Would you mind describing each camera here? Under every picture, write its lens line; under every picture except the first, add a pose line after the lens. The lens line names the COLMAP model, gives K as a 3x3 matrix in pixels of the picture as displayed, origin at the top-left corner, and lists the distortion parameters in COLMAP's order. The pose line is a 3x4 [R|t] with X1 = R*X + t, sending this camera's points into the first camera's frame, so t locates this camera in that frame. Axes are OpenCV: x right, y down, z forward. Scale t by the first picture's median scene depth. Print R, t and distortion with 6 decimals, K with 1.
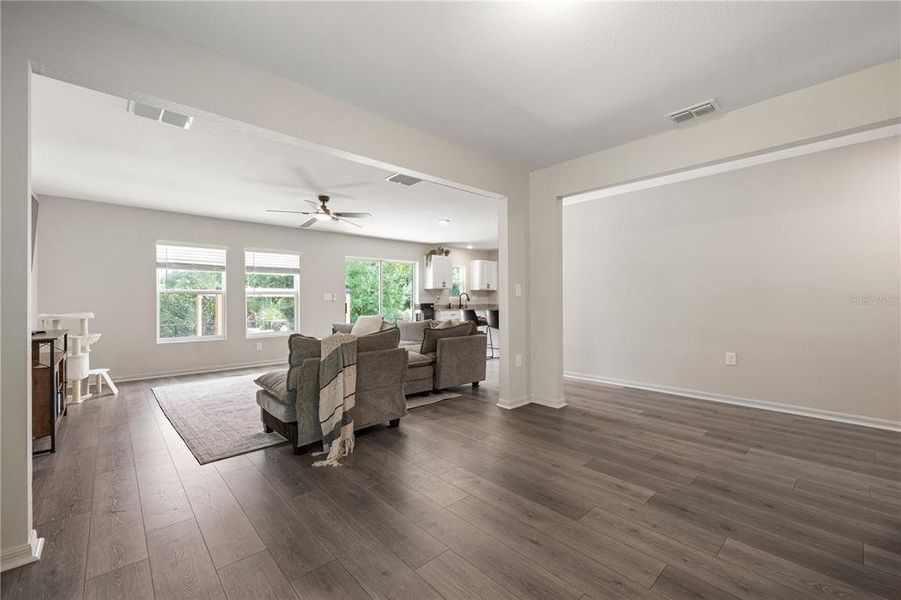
lens RADIAL K [[375.9, 0, 450.5], [0, 375.9, 300.0], [0, 0, 1]] dist [0.018893, 0.000091]
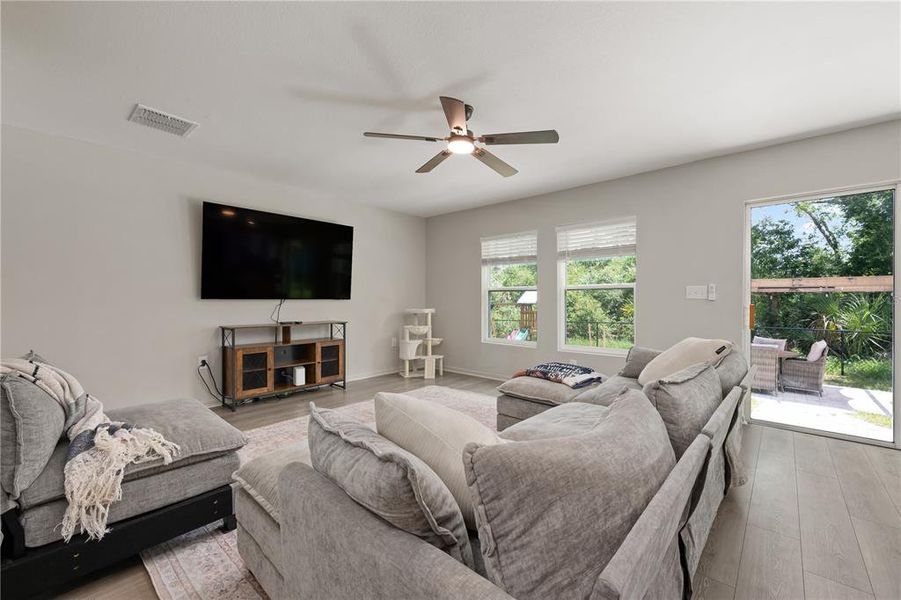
lens RADIAL K [[360.3, 0, 450.5], [0, 360.3, 300.0], [0, 0, 1]] dist [-0.002169, -0.000358]
pose [[0.093608, 0.009262, -0.995566, 0.234244], [0.000536, 0.999956, 0.009353, -0.004475], [0.995609, -0.001410, 0.093599, 1.212496]]
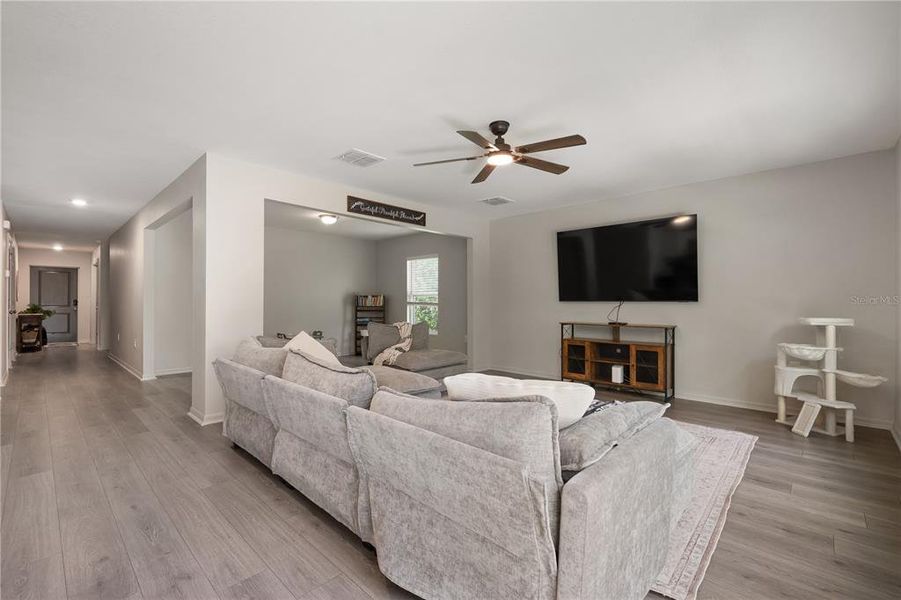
lens RADIAL K [[393.1, 0, 450.5], [0, 393.1, 300.0], [0, 0, 1]] dist [-0.001551, 0.000223]
pose [[-0.996509, 0.004916, -0.083339, -0.257875], [0.005562, 0.999956, -0.007512, 0.005219], [0.083299, -0.007949, -0.996493, 2.069685]]
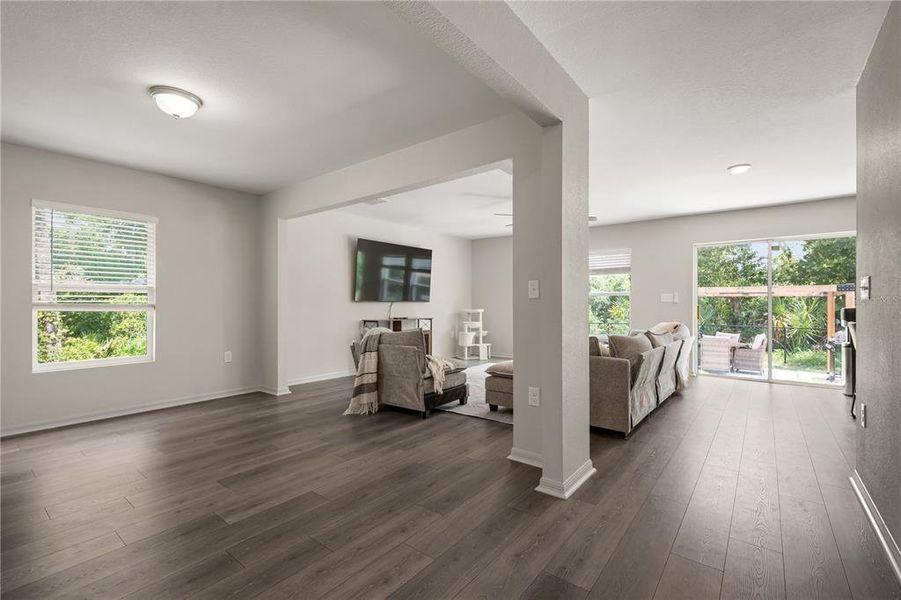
lens RADIAL K [[393.1, 0, 450.5], [0, 393.1, 300.0], [0, 0, 1]] dist [-0.001551, 0.000223]
pose [[0.167419, 0.001478, -0.985885, 0.849463], [-0.000051, 0.999999, 0.001491, -0.008697], [0.985886, -0.000199, 0.167419, 0.753608]]
